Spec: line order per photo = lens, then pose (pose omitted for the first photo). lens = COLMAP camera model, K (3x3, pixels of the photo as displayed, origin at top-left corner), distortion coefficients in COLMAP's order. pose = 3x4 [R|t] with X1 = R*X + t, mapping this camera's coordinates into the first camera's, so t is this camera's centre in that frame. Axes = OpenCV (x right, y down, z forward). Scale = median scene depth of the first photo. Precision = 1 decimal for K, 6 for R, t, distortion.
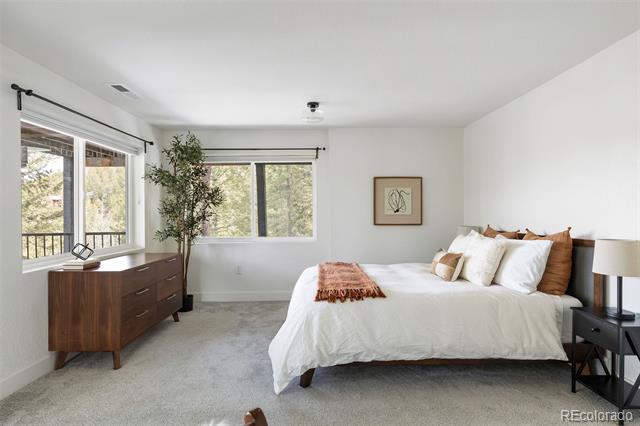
lens RADIAL K [[359.2, 0, 317.4], [0, 359.2, 206.4], [0, 0, 1]] dist [0.002268, 0.000728]
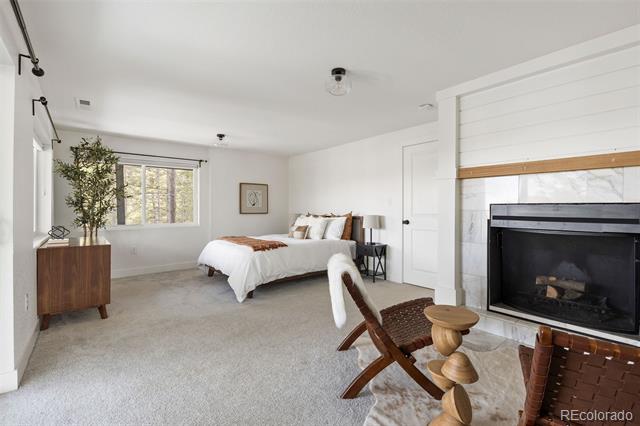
lens RADIAL K [[277.9, 0, 317.3], [0, 277.9, 205.7], [0, 0, 1]] dist [0.000072, 0.000025]
pose [[0.790483, 0.012407, 0.612359, -0.546413], [-0.013348, 0.999906, -0.003028, 0.027877], [-0.612339, -0.005780, 0.790574, -0.275472]]
